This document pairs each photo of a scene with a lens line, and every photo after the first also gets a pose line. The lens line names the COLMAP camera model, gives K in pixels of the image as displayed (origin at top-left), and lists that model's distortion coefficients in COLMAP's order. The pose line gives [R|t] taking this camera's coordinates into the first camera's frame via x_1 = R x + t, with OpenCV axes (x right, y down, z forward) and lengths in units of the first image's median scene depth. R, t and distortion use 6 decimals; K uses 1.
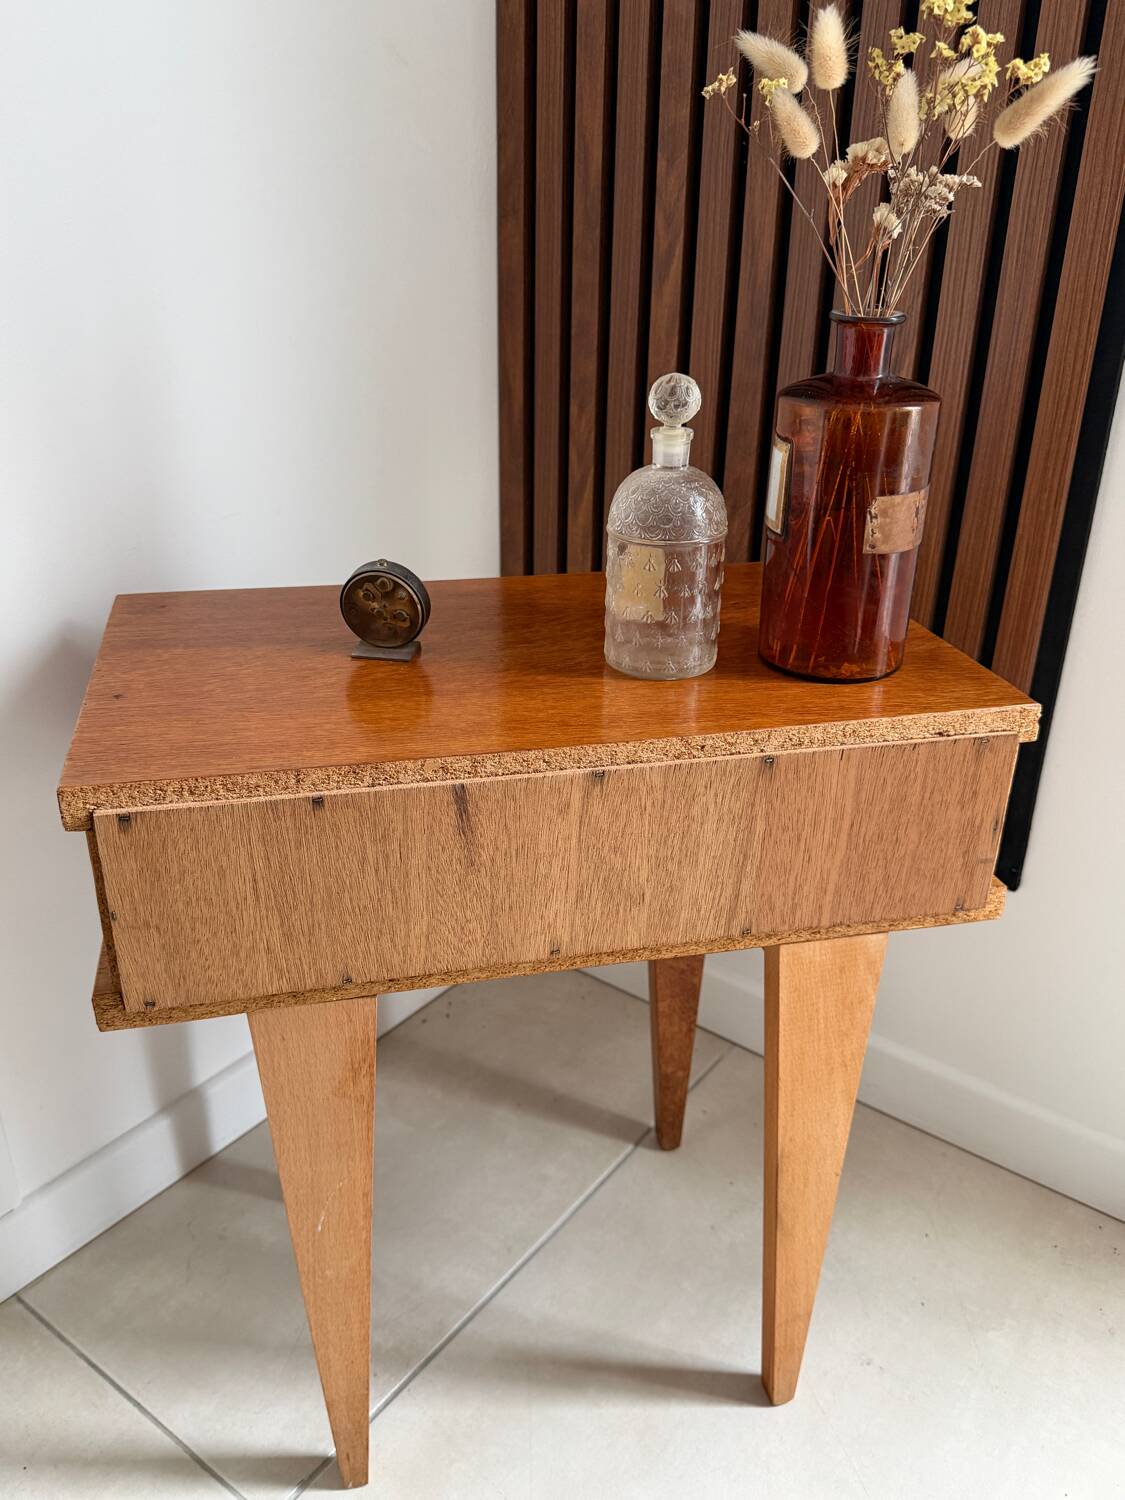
lens RADIAL K [[1221.5, 0, 562.5], [0, 1221.5, 750.0], [0, 0, 1]] dist [0.105370, -0.173557]
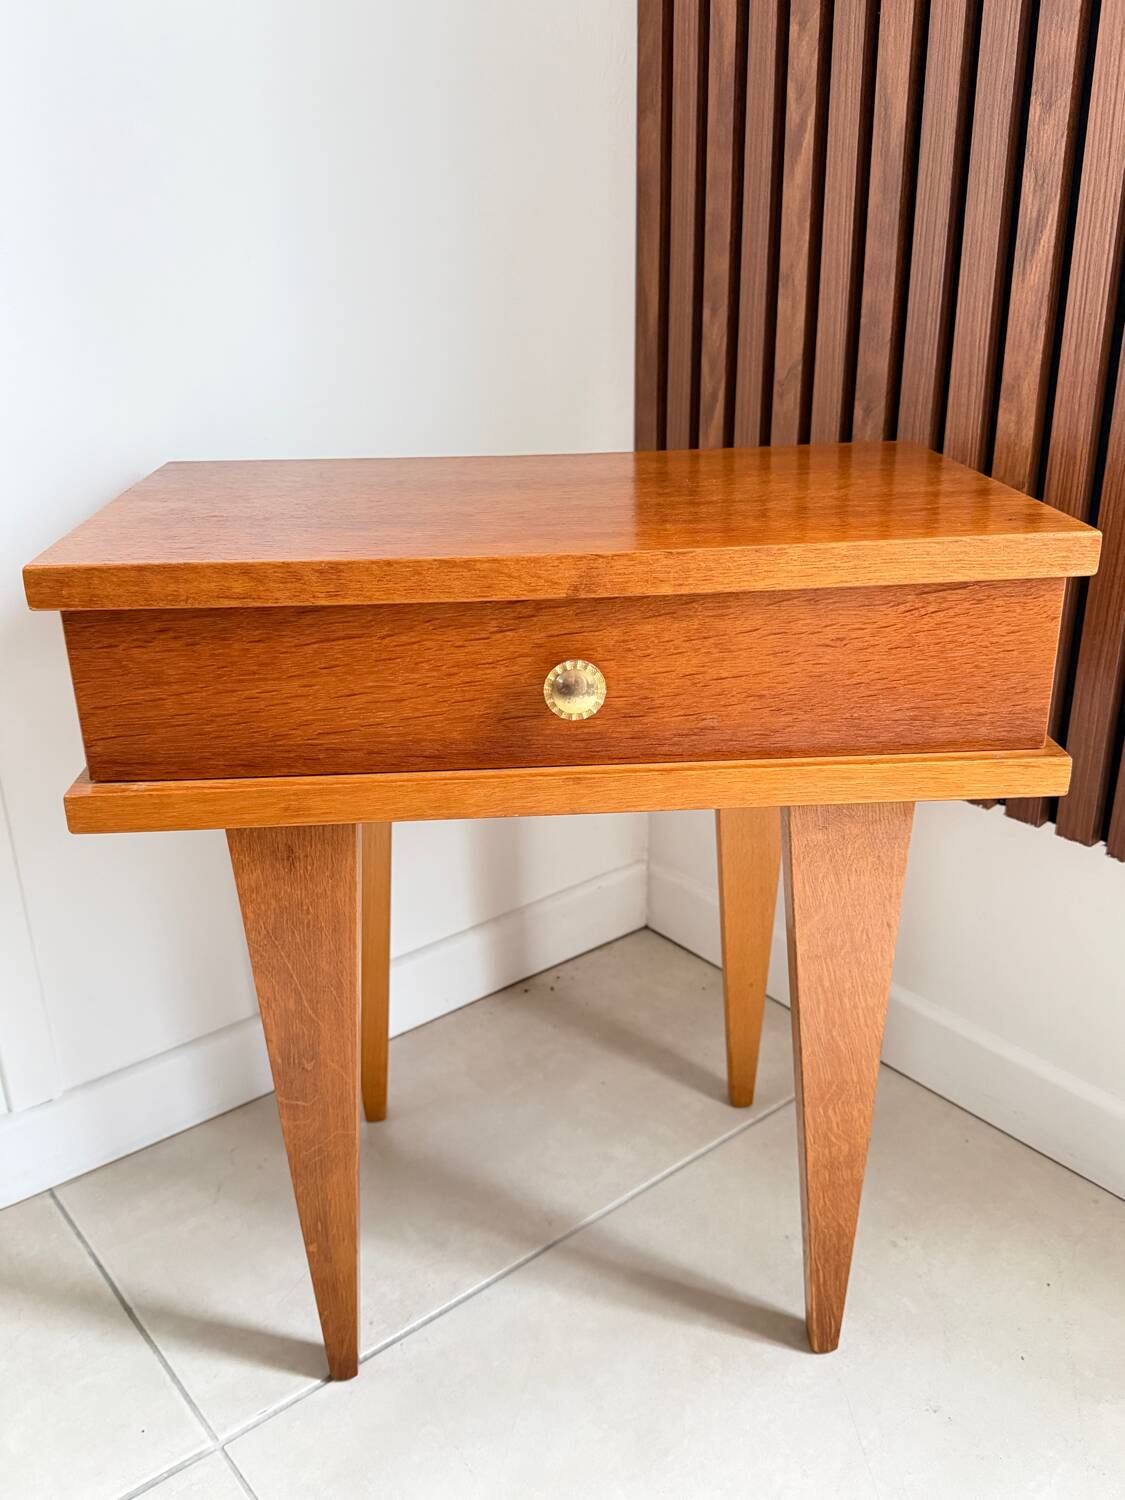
lens RADIAL K [[1303.8, 0, 559.4], [0, 1303.8, 746.5], [0, 0, 1]] dist [0.089456, -0.156722]
pose [[0.969795, 0.061252, -0.236104, 0.174187], [-0.074772, 0.996009, -0.048732, 0.110301], [0.232177, 0.064914, 0.970505, 0.056657]]
